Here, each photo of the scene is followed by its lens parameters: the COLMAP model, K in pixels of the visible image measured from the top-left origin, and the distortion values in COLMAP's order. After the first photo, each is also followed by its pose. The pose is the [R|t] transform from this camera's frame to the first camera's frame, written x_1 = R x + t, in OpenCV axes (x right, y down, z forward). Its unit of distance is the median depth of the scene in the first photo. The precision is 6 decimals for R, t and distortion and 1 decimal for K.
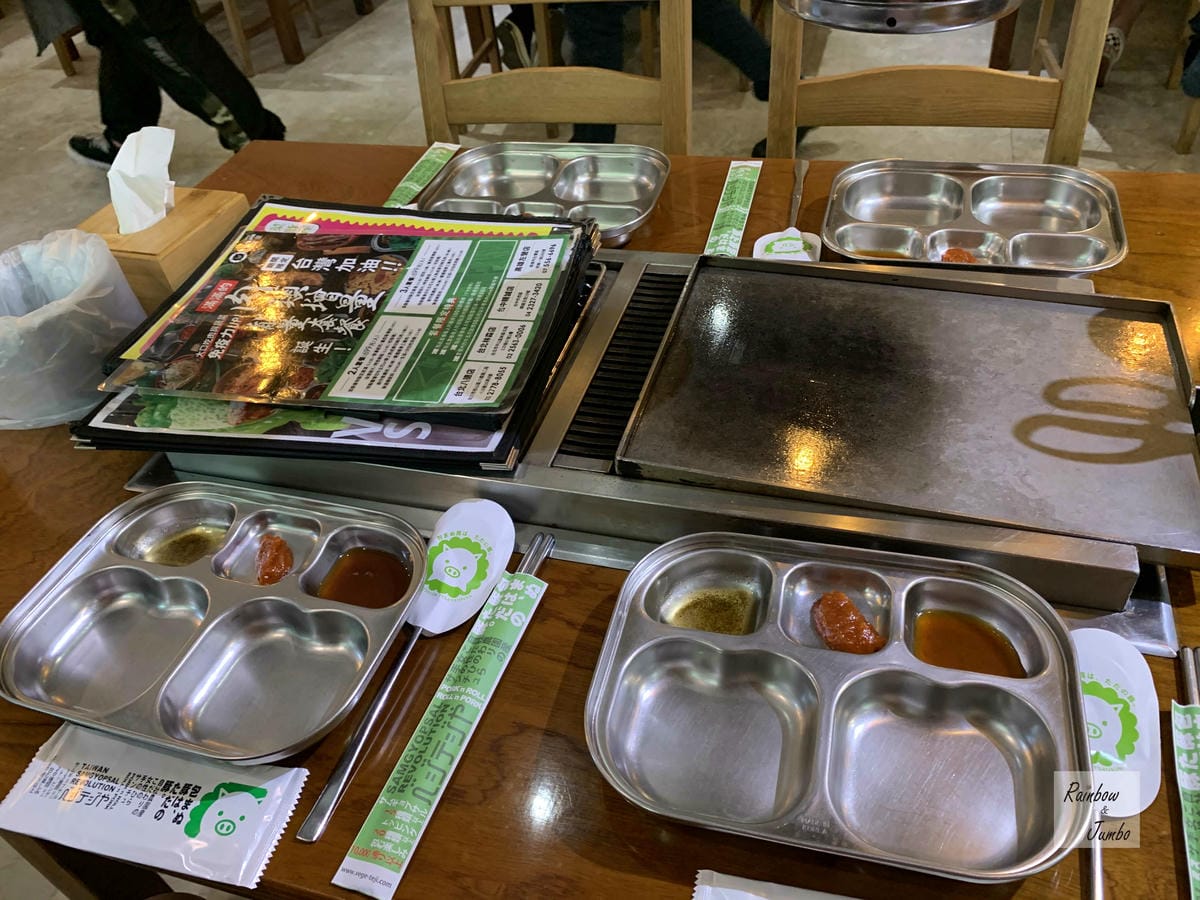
lens RADIAL K [[920.7, 0, 594.0], [0, 920.7, 444.4], [0, 0, 1]] dist [-0.003964, 0.003547]
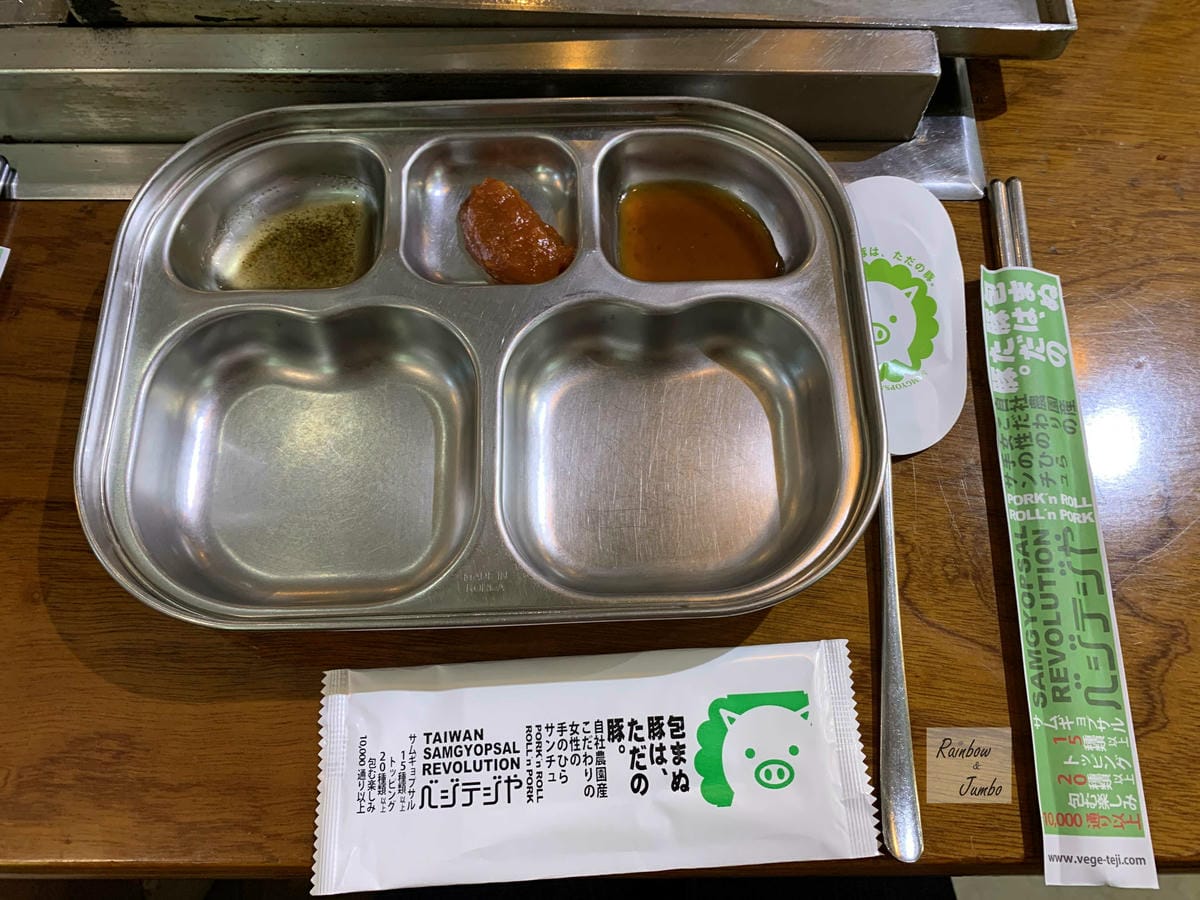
lens RADIAL K [[920.7, 0, 595.3], [0, 920.7, 454.3], [0, 0, 1]] dist [-0.003964, 0.003547]
pose [[0.952896, -0.228417, 0.199537, 0.179653], [0.116300, 0.882783, 0.455157, 0.055386], [-0.280113, -0.410512, 0.867765, 0.411524]]
